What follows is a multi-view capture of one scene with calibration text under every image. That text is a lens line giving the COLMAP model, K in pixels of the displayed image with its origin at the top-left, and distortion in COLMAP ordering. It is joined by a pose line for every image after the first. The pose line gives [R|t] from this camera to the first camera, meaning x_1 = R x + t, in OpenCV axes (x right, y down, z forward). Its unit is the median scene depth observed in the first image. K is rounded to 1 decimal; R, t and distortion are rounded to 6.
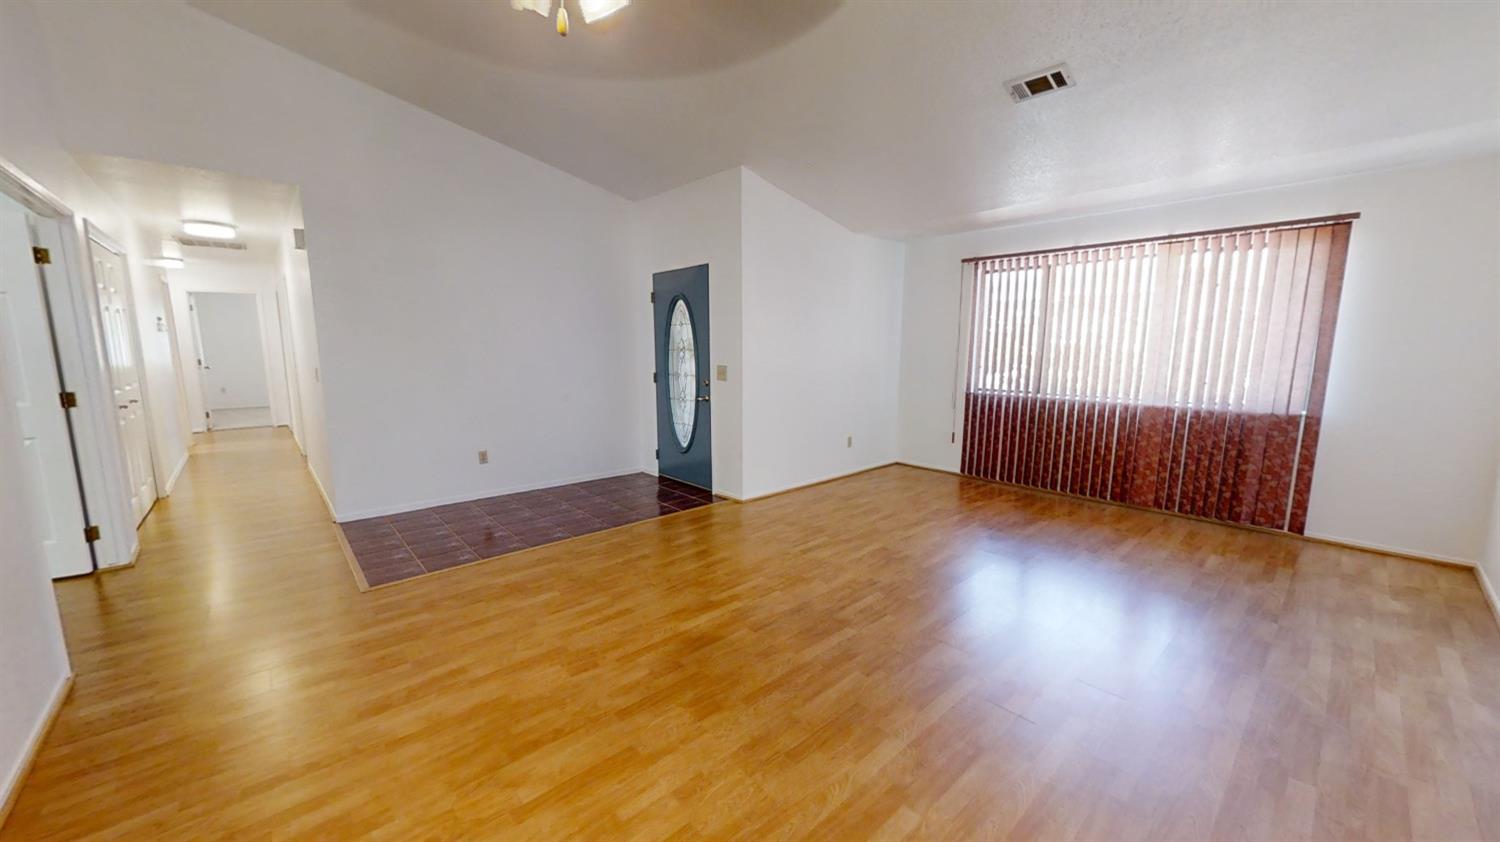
lens RADIAL K [[553.7, 0, 750.0], [0, 553.7, 421.0], [0, 0, 1]] dist [-0.001160, -0.000098]
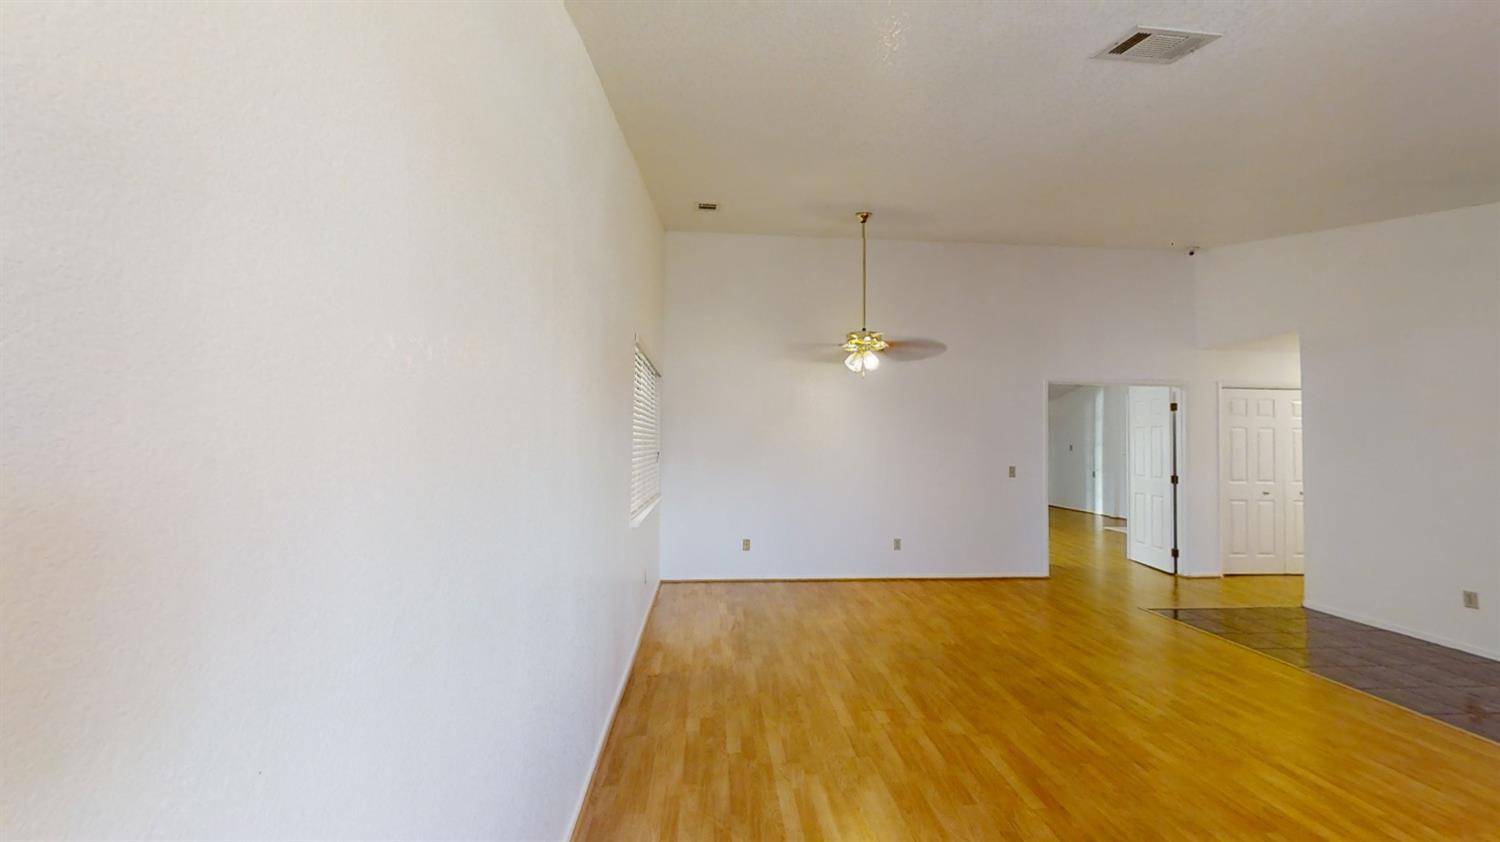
lens RADIAL K [[594.9, 0, 750.0], [0, 594.9, 421.0], [0, 0, 1]] dist [-0.001126, 0.000010]
pose [[-0.614954, -0.037870, -0.787653, 1.256481], [-0.126769, 0.990603, 0.051345, -0.153259], [0.778307, 0.131425, -0.613976, 1.055138]]
